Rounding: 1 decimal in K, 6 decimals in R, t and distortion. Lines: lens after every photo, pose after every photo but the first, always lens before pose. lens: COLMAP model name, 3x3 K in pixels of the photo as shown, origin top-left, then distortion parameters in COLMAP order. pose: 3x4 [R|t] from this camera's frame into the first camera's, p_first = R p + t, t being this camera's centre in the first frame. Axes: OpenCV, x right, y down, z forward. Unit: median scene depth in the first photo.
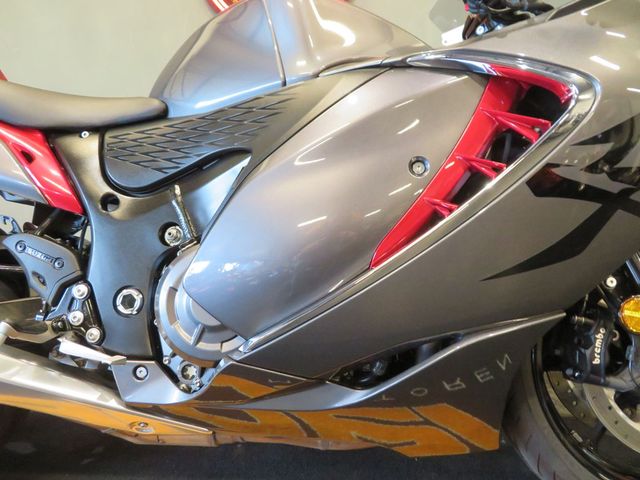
lens RADIAL K [[457.6, 0, 315.5], [0, 457.6, 238.7], [0, 0, 1]] dist [-0.010852, 0.005664]
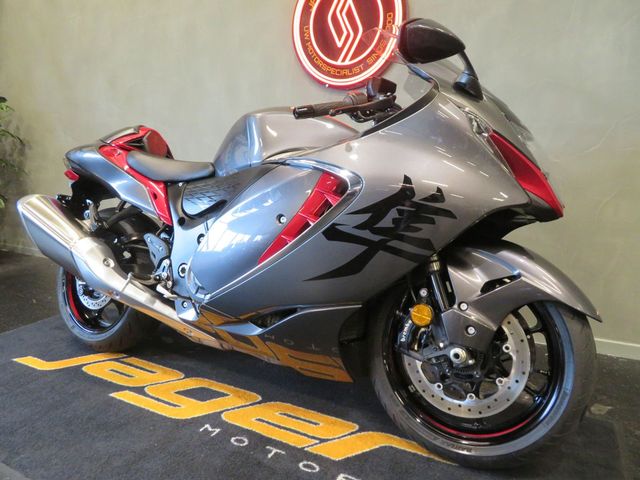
lens RADIAL K [[457.6, 0, 319.6], [0, 457.6, 239.9], [0, 0, 1]] dist [-0.010852, 0.005664]
pose [[0.891741, 0.082465, -0.444969, 1.096261], [-0.056744, 0.995872, 0.070845, -0.190831], [0.448974, -0.037926, 0.892740, -0.593635]]
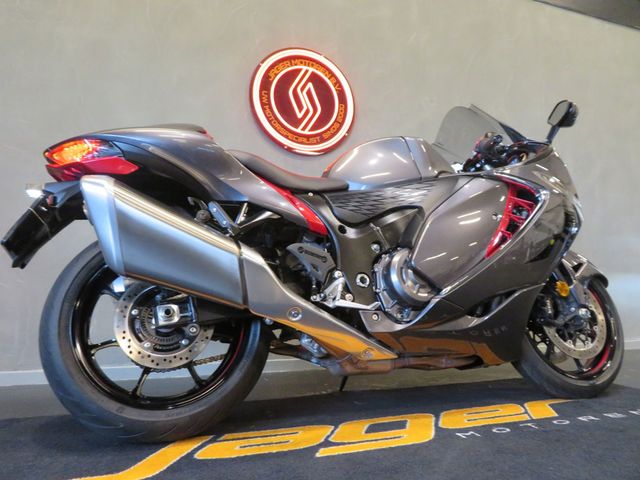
lens RADIAL K [[457.6, 0, 321.7], [0, 457.6, 239.7], [0, 0, 1]] dist [-0.010852, 0.005664]
pose [[0.917769, 0.056806, 0.393031, -1.349304], [0.042080, 0.970232, -0.238492, 0.428670], [-0.394879, 0.235420, 0.888059, -0.642062]]
